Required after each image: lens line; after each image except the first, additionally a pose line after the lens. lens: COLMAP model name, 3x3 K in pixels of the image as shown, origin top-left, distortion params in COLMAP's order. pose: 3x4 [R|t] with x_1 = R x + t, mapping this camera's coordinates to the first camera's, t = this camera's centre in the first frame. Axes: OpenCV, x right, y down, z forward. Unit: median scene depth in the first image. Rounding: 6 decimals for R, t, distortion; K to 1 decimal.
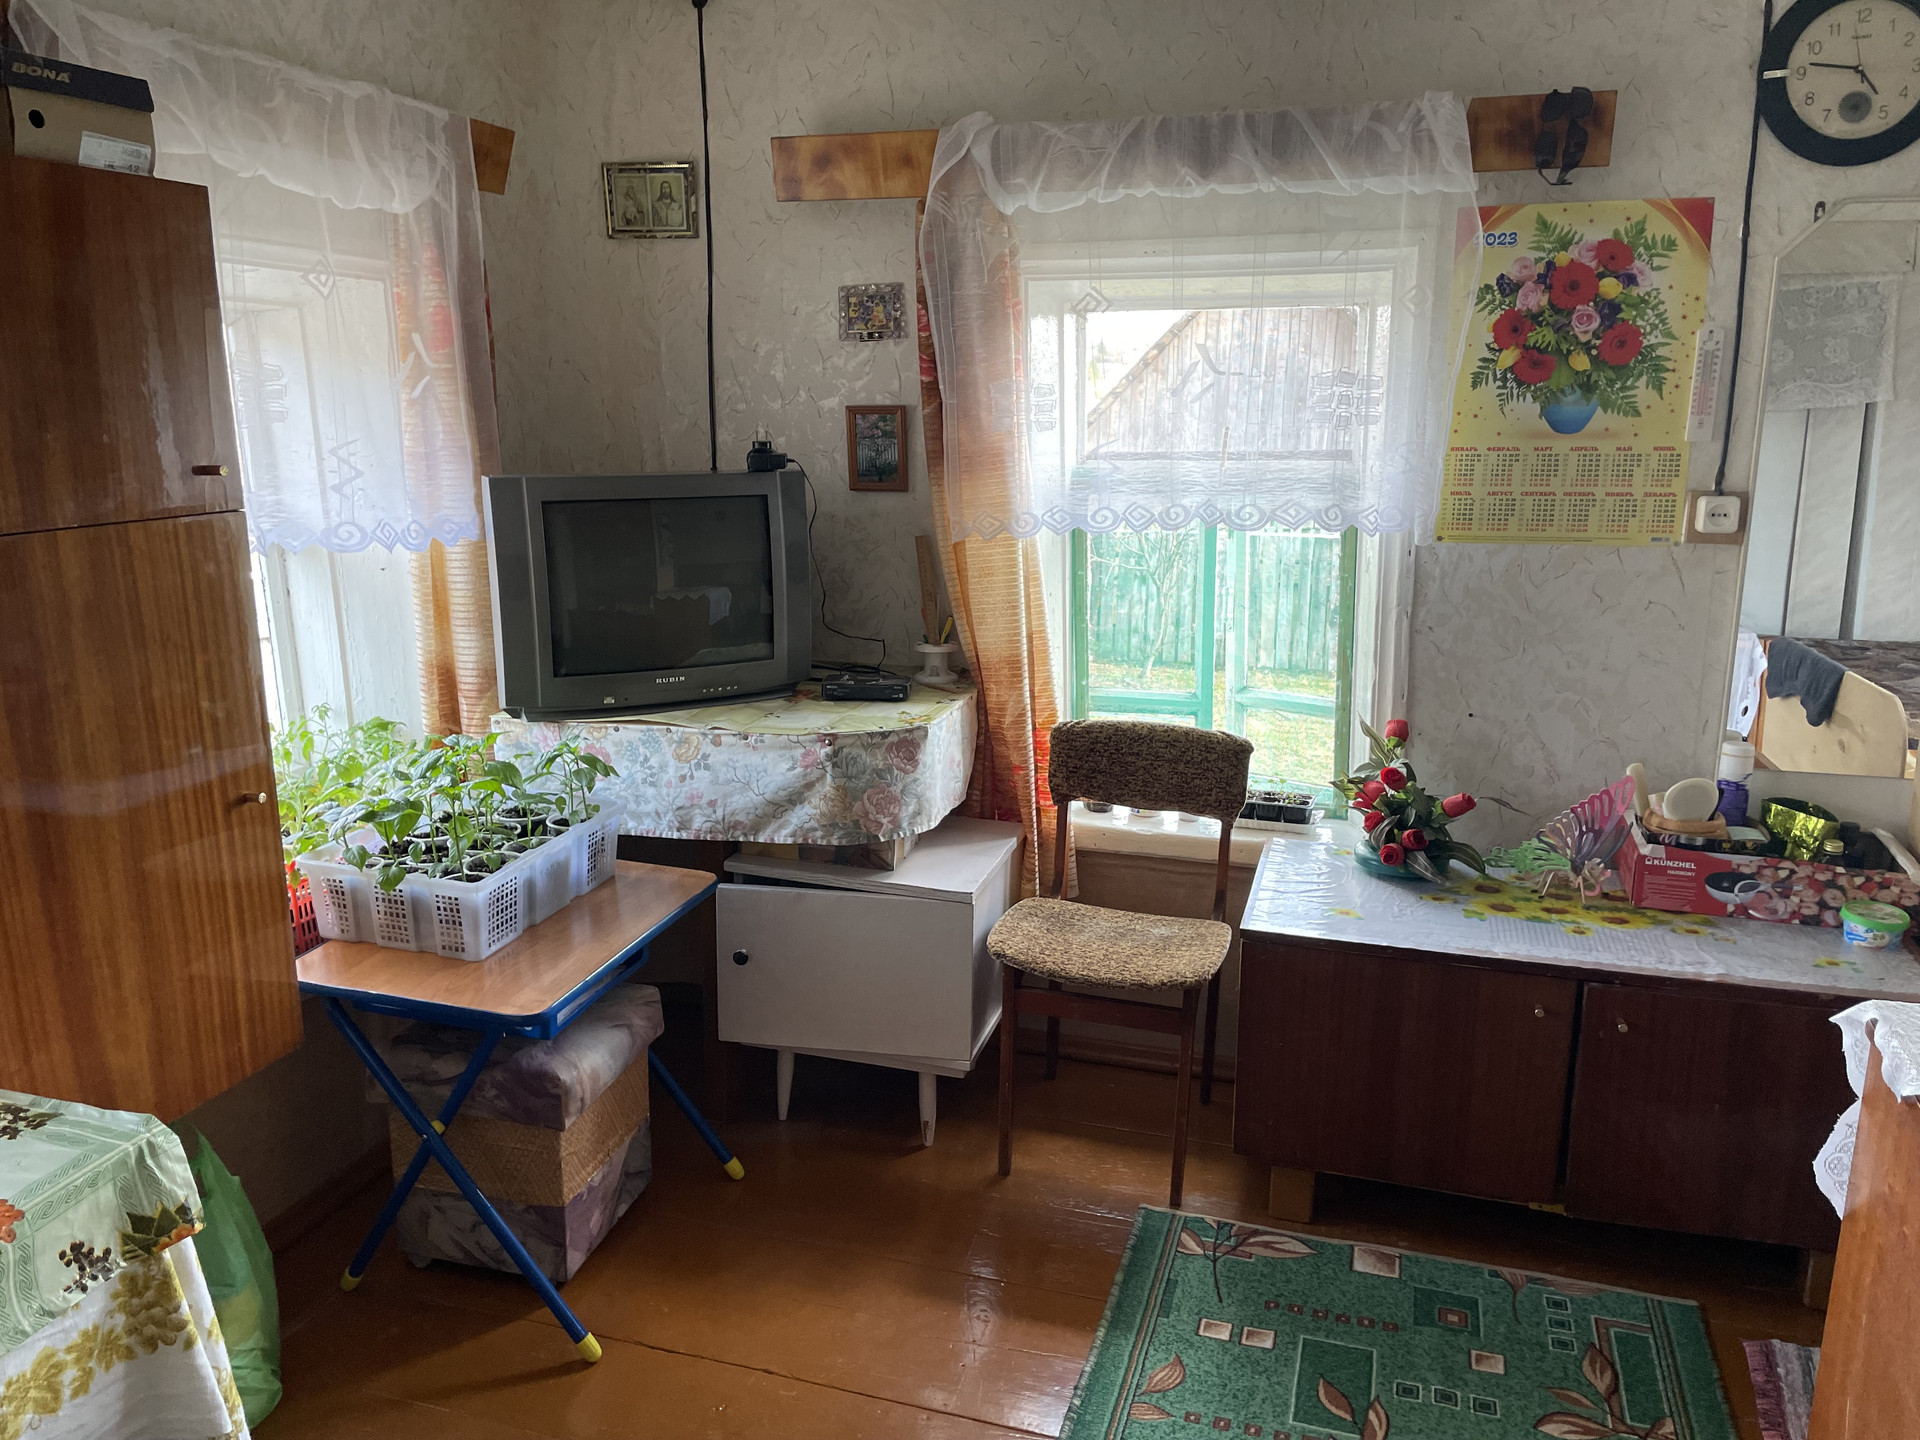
lens RADIAL K [[1486.1, 0, 960.0], [0, 1486.1, 720.0], [0, 0, 1]] dist [0.120632, -0.148480]
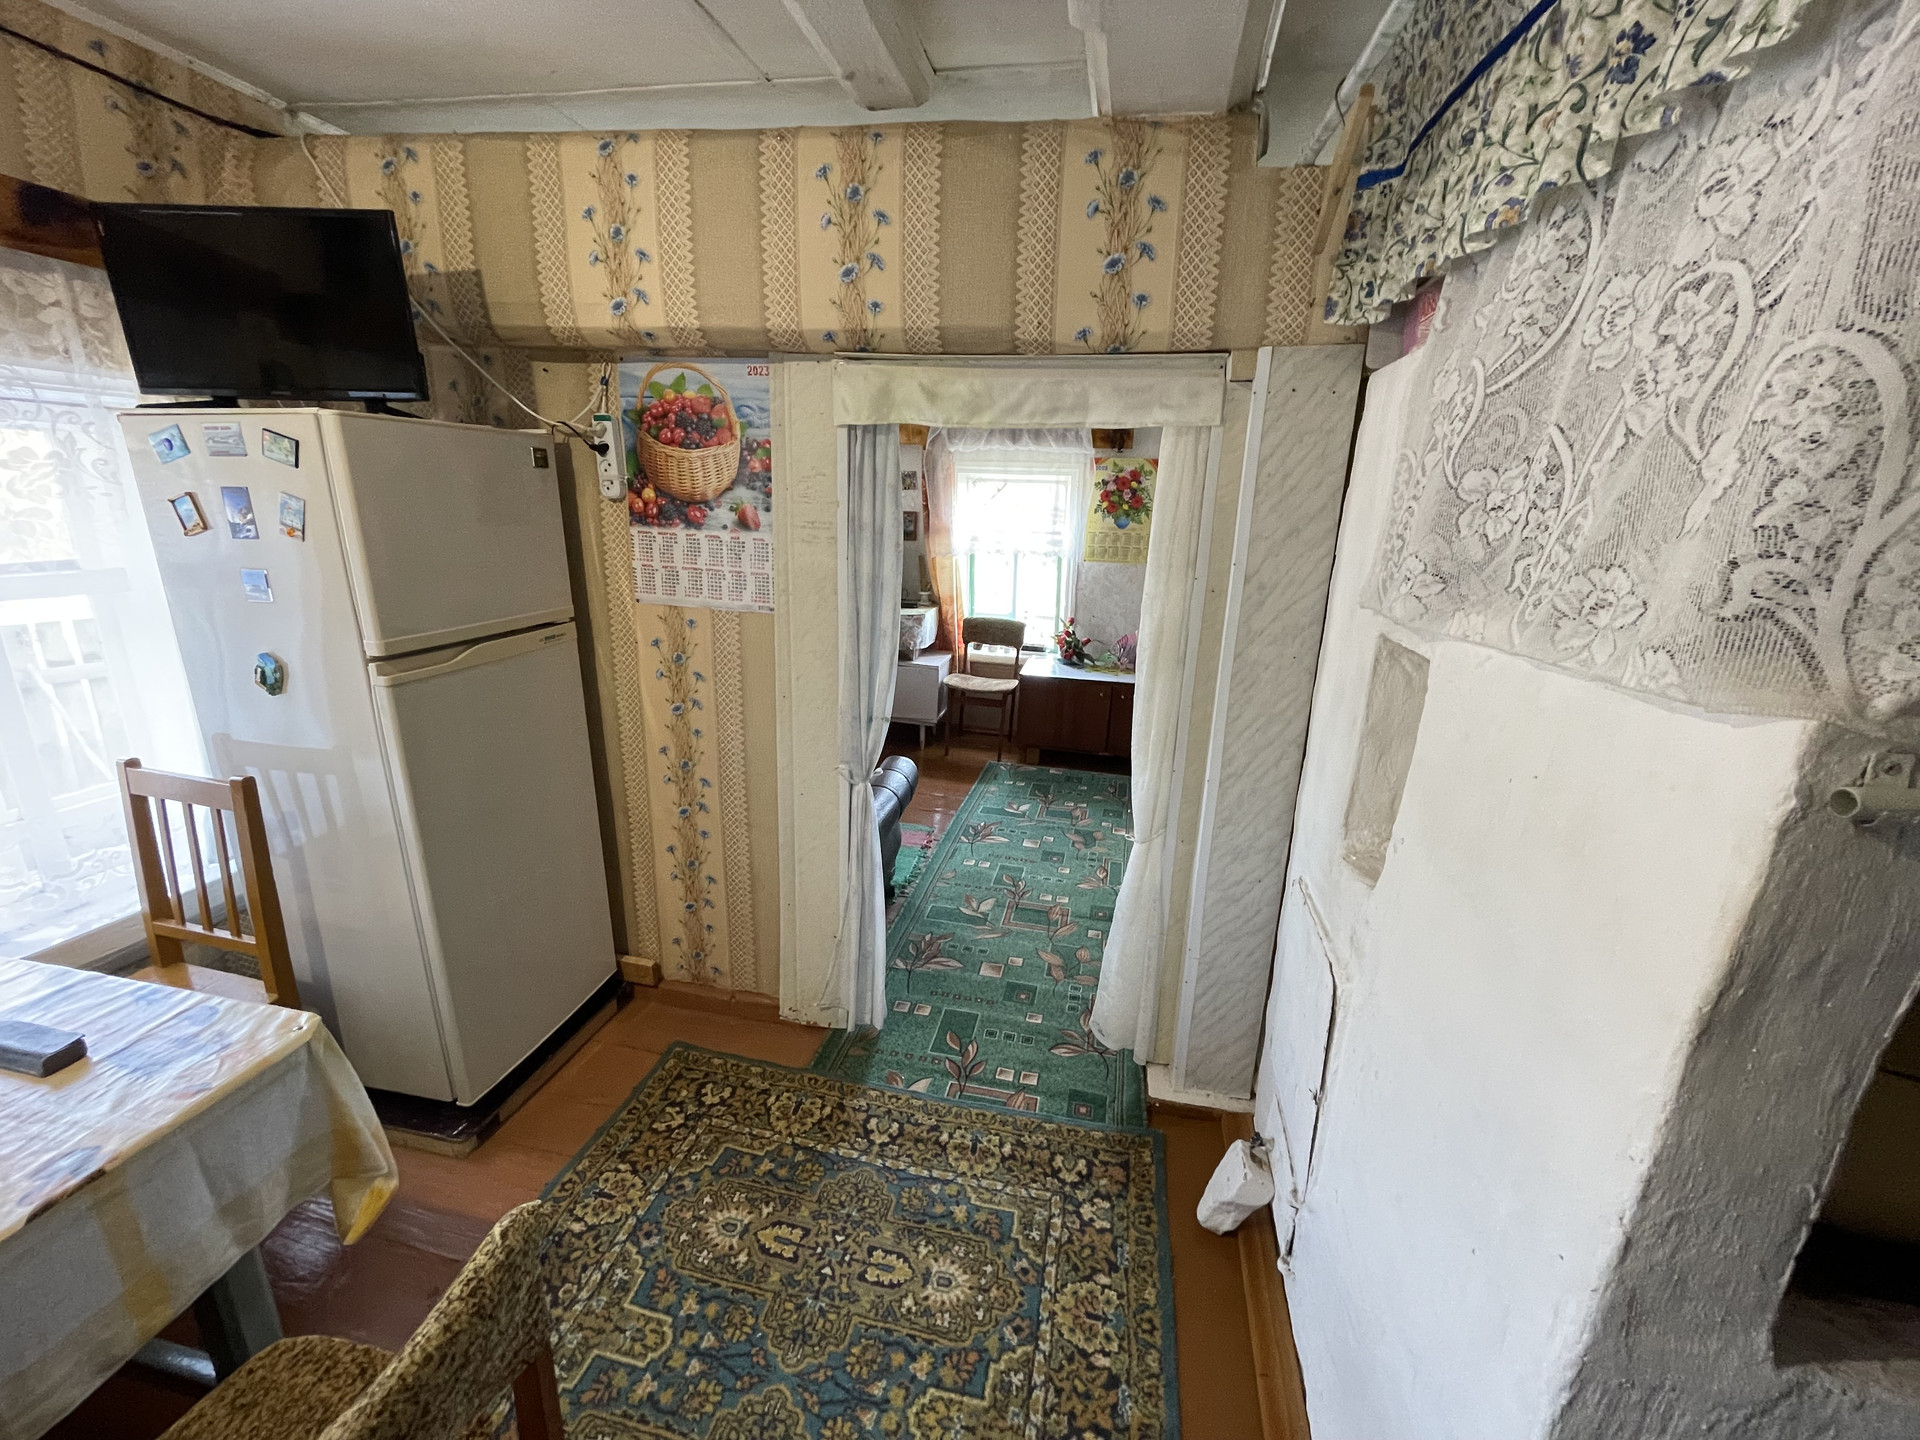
lens RADIAL K [[773.4, 0, 960.0], [0, 773.4, 720.0], [0, 0, 1]] dist [0.001025, -0.000641]
pose [[0.996659, 0.011920, 0.080805, -0.078165], [-0.016780, 0.998073, 0.059737, 0.129567], [-0.079937, -0.060893, 0.994938, -0.662079]]
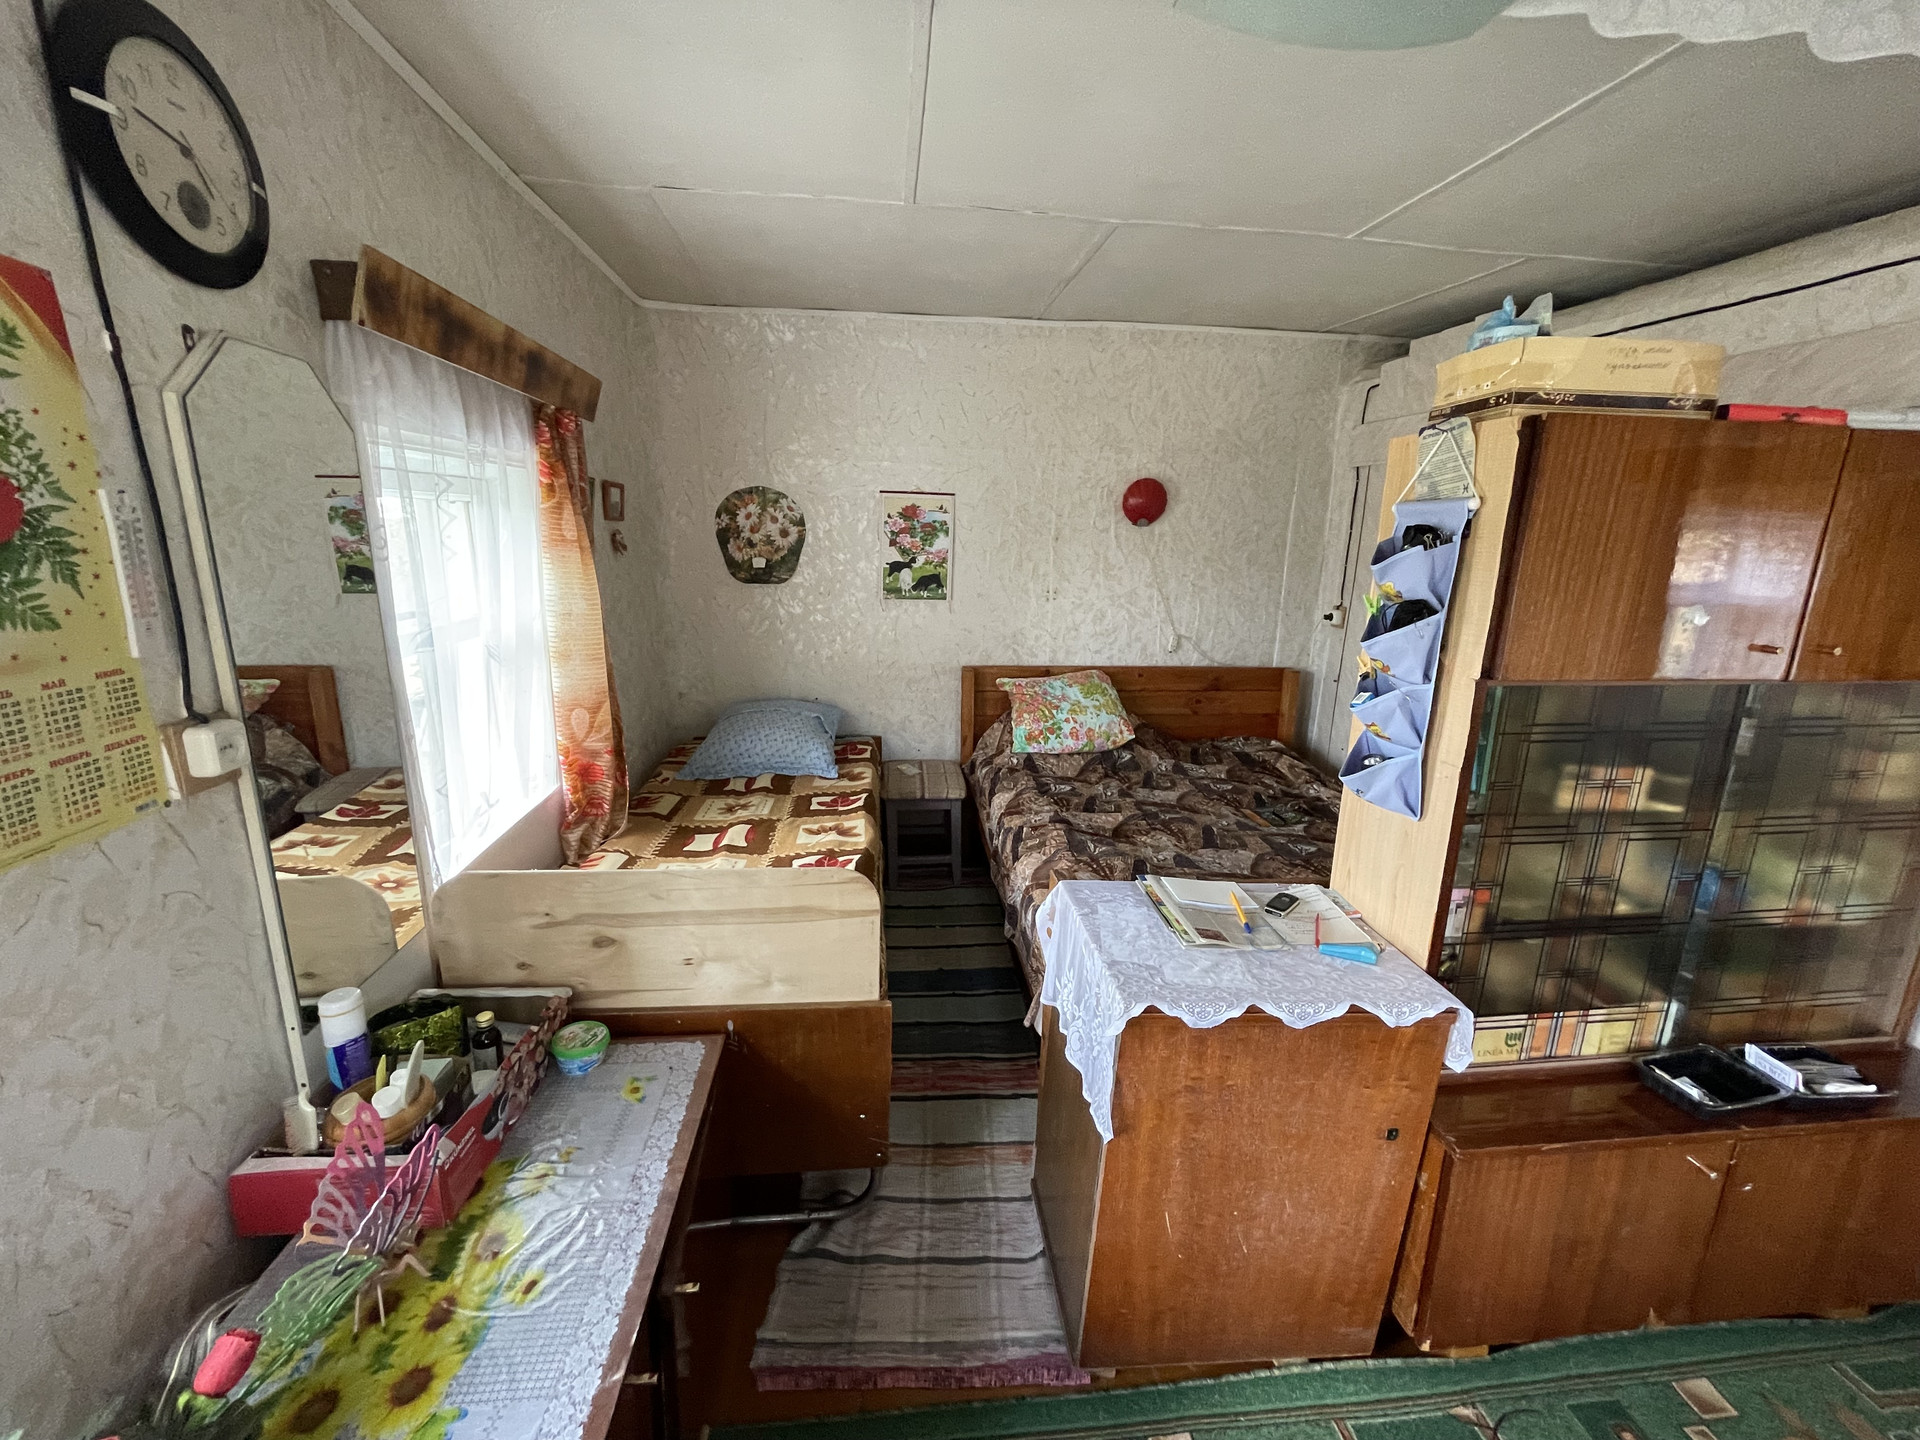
lens RADIAL K [[773.4, 0, 960.0], [0, 773.4, 720.0], [0, 0, 1]] dist [0.001025, -0.000641]
pose [[-0.382075, -0.218236, 0.897993, 0.033448], [0.186042, 0.933657, 0.306060, -0.192198], [-0.905211, 0.284002, -0.316126, 0.779941]]
